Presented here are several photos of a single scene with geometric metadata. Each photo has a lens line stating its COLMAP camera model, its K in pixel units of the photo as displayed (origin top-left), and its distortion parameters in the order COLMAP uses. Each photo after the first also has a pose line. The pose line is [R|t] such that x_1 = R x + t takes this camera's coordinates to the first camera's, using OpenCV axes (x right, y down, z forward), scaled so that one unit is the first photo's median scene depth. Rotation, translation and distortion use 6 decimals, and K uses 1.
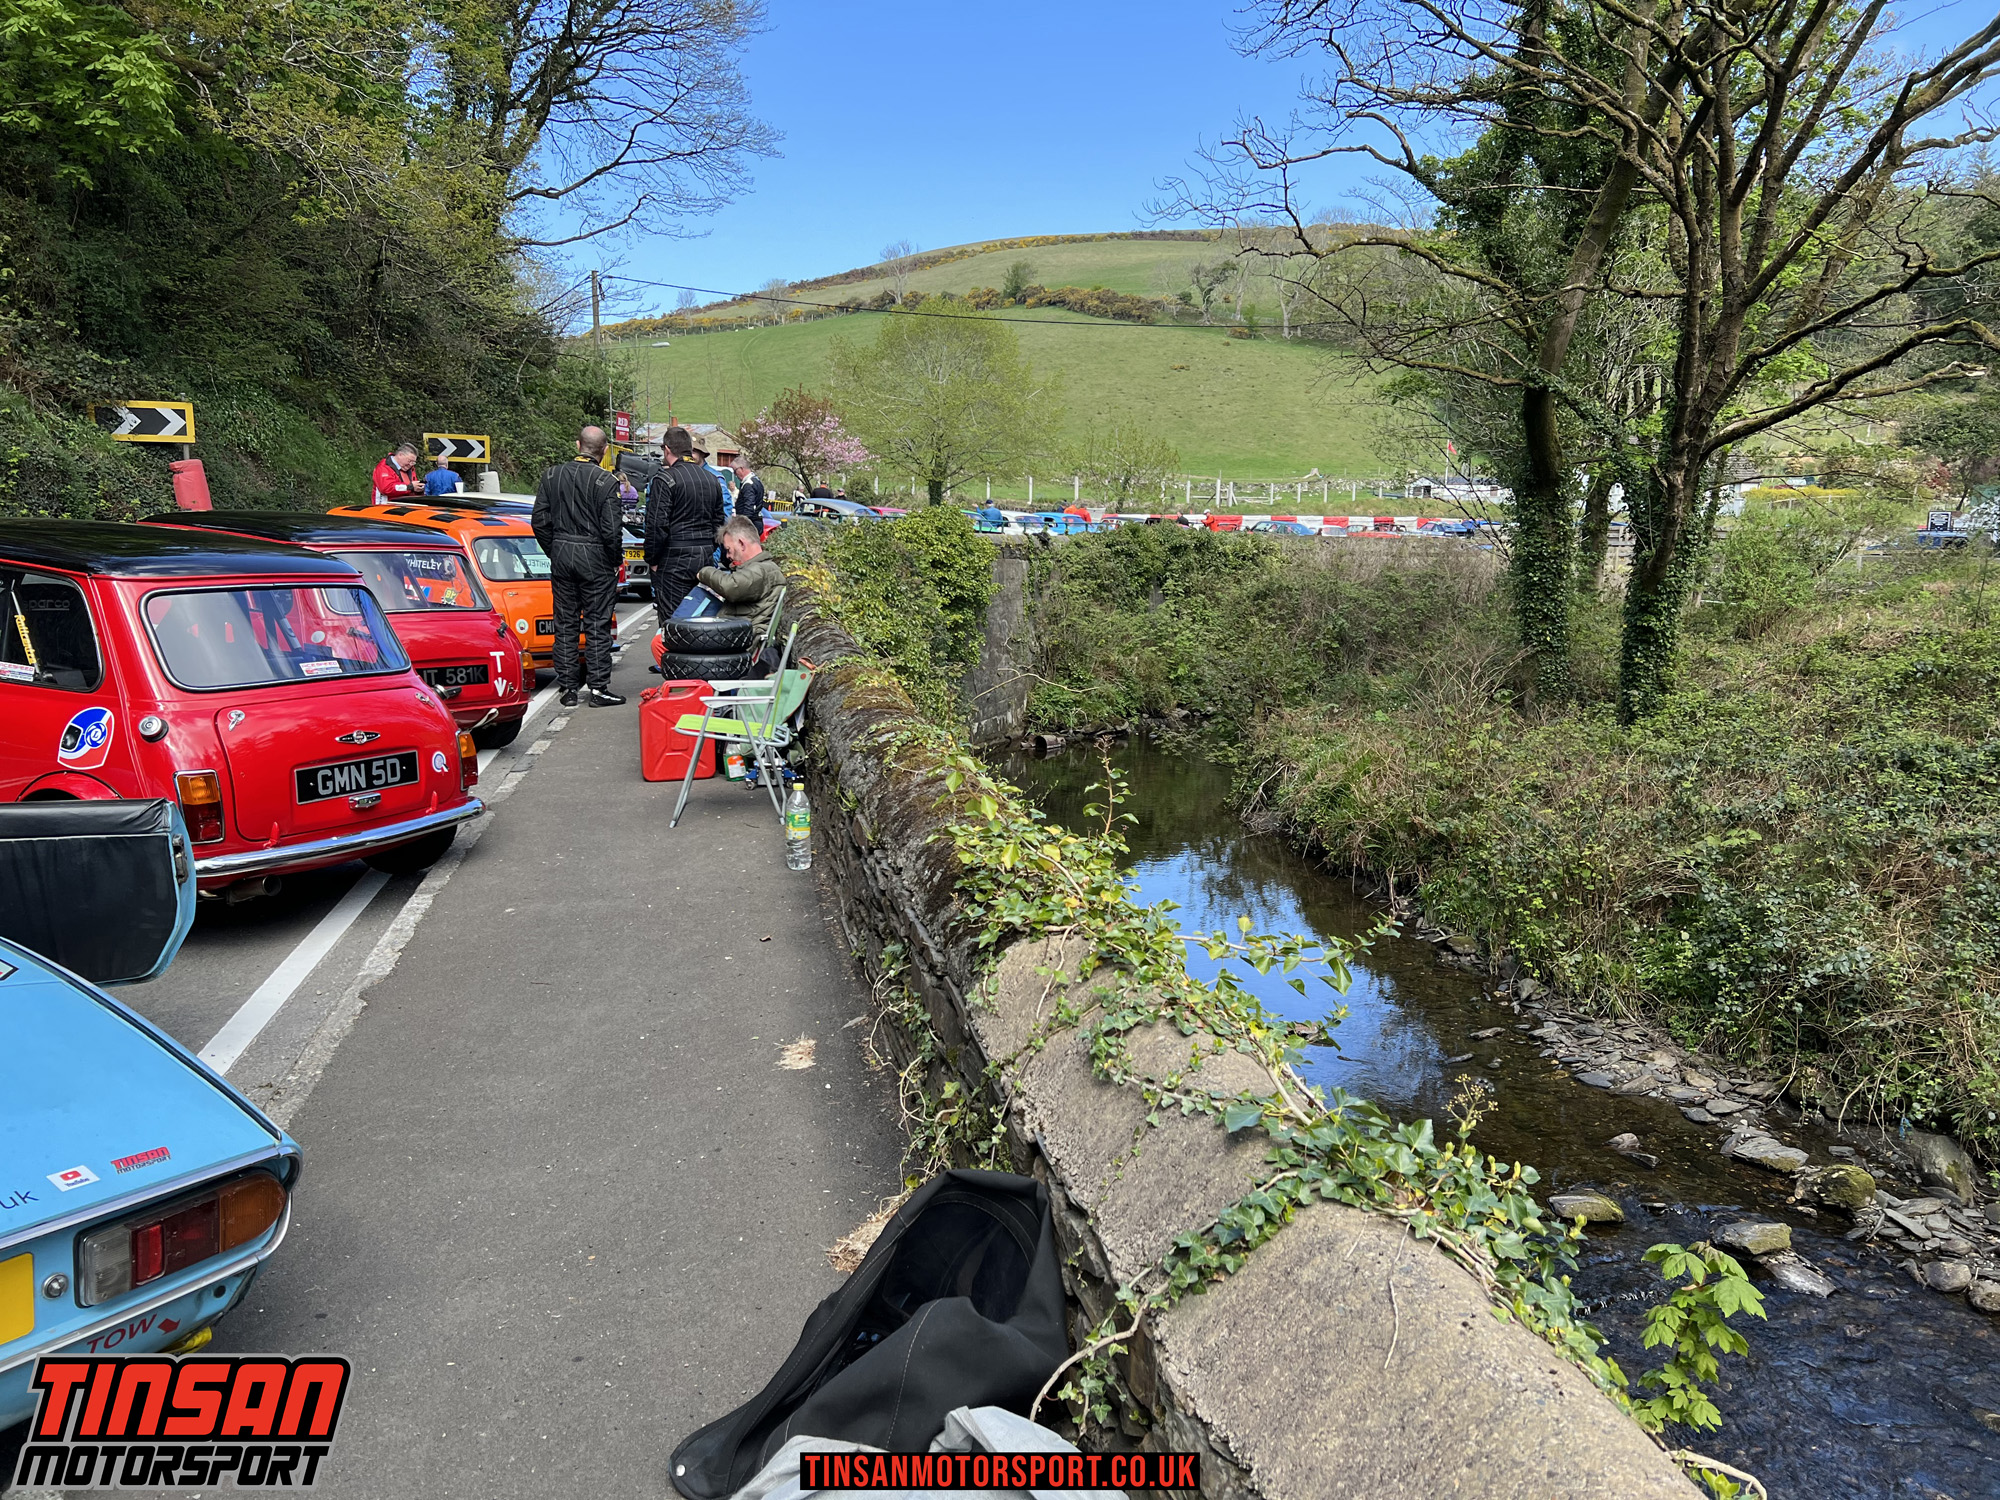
lens RADIAL K [[1472.3, 0, 947.0], [0, 1472.3, 765.0], [0, 0, 1]] dist [0.054967, -0.080011]
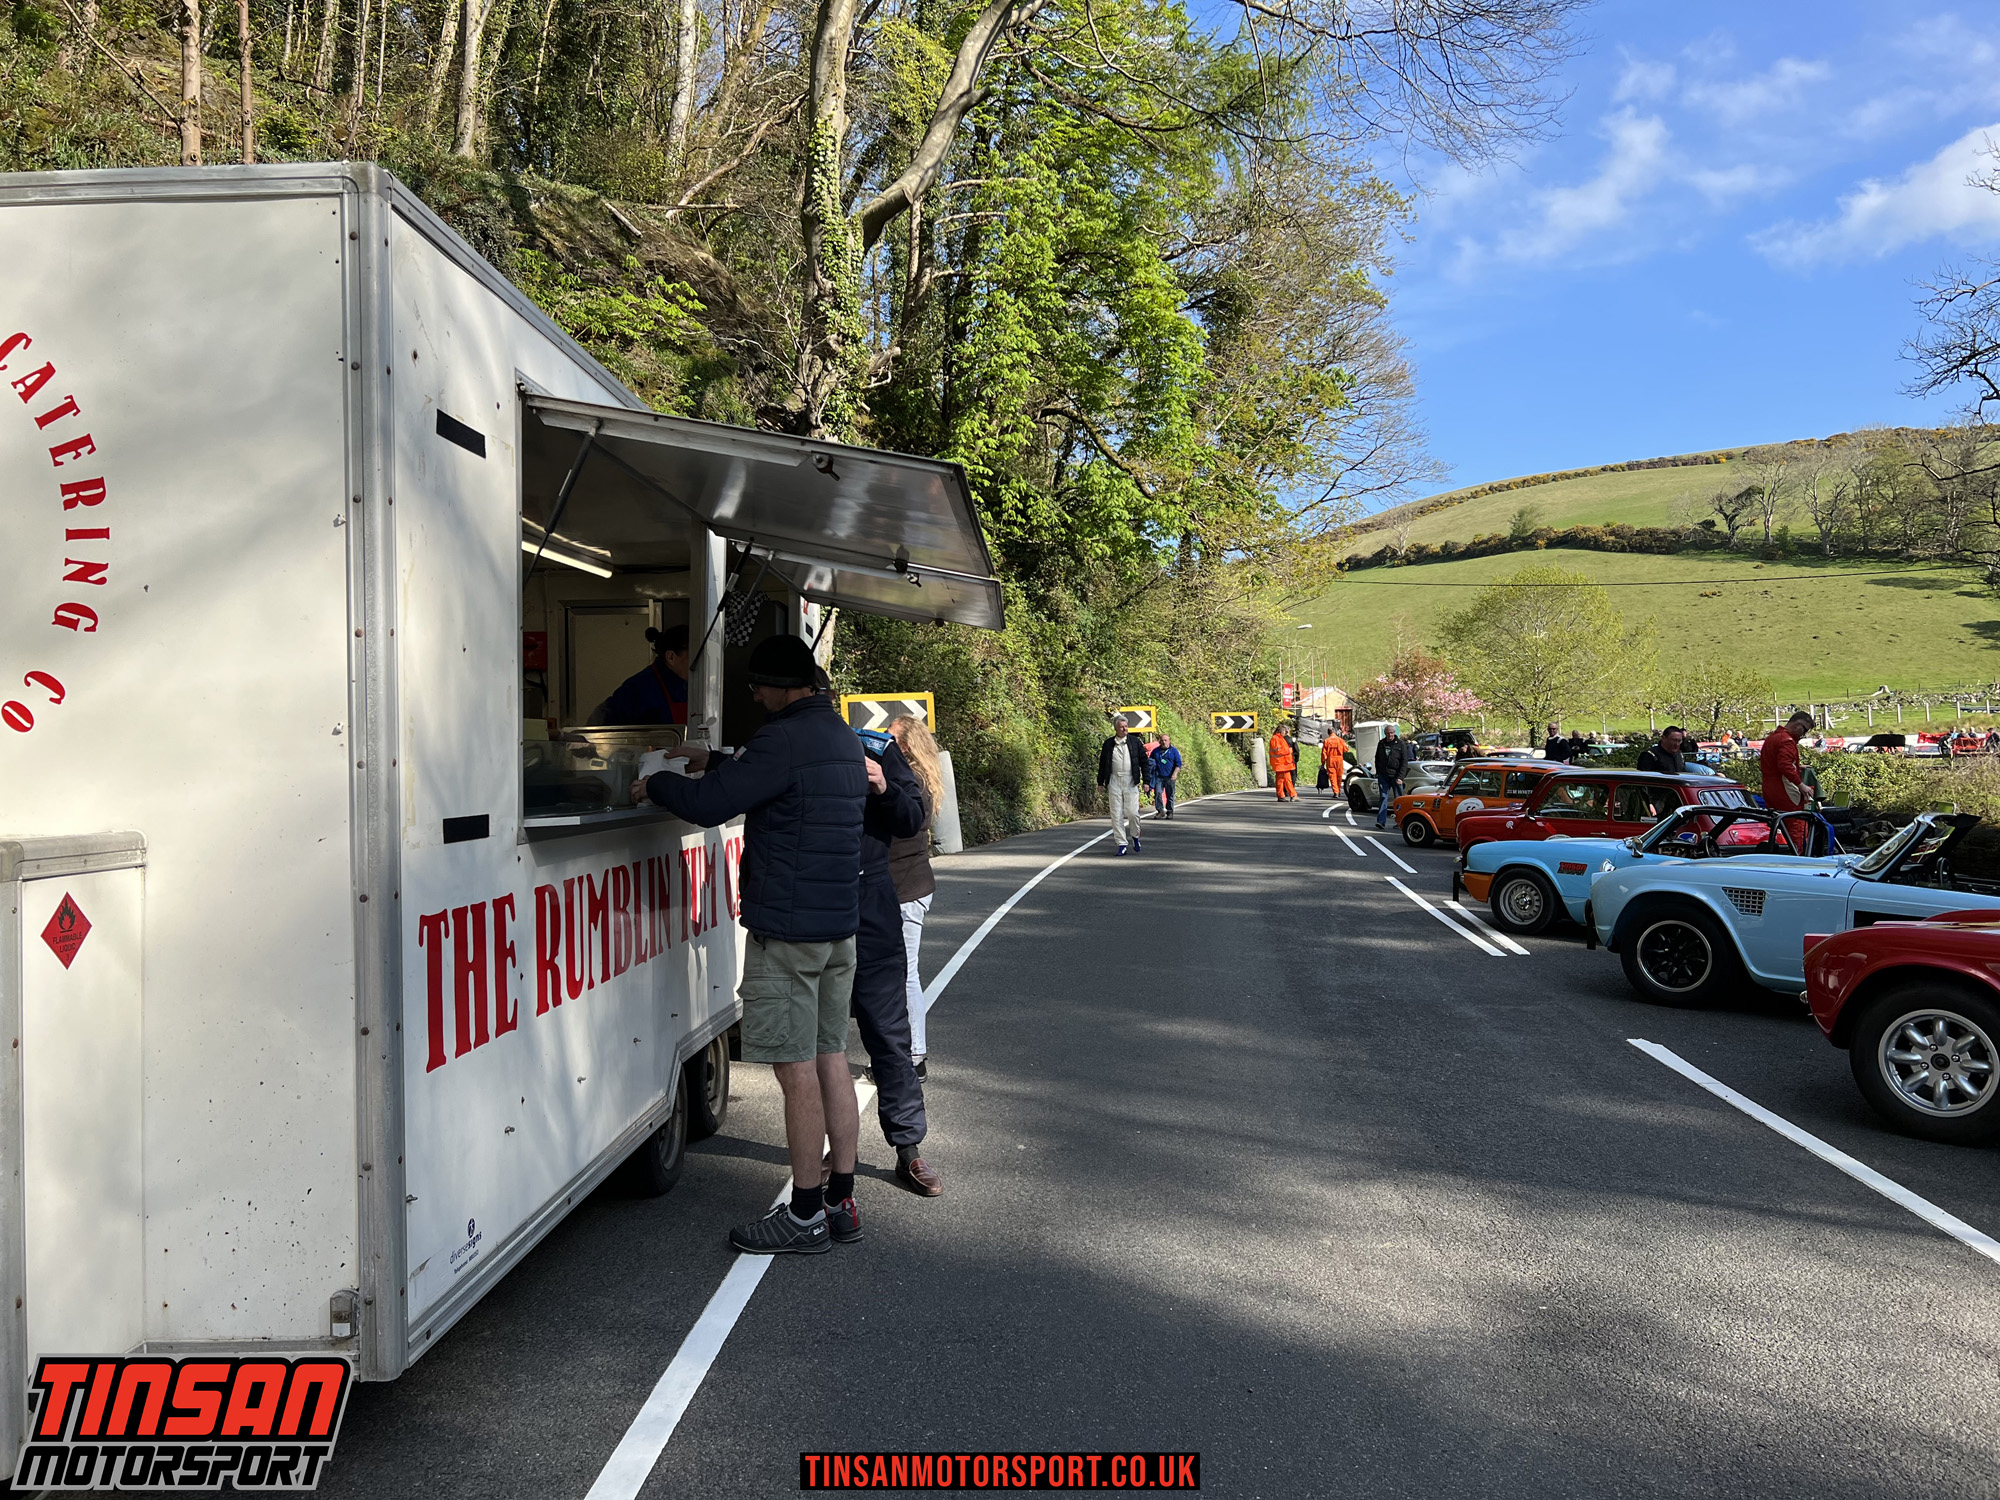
lens RADIAL K [[1462.6, 0, 1001.2], [0, 1462.6, 741.7], [0, 0, 1]] dist [0.033856, -0.030113]
pose [[0.958038, -0.052088, -0.281870, -0.131527], [0.000267, 0.983513, -0.180839, 0.035061], [0.286642, 0.173176, 0.942256, -0.249113]]
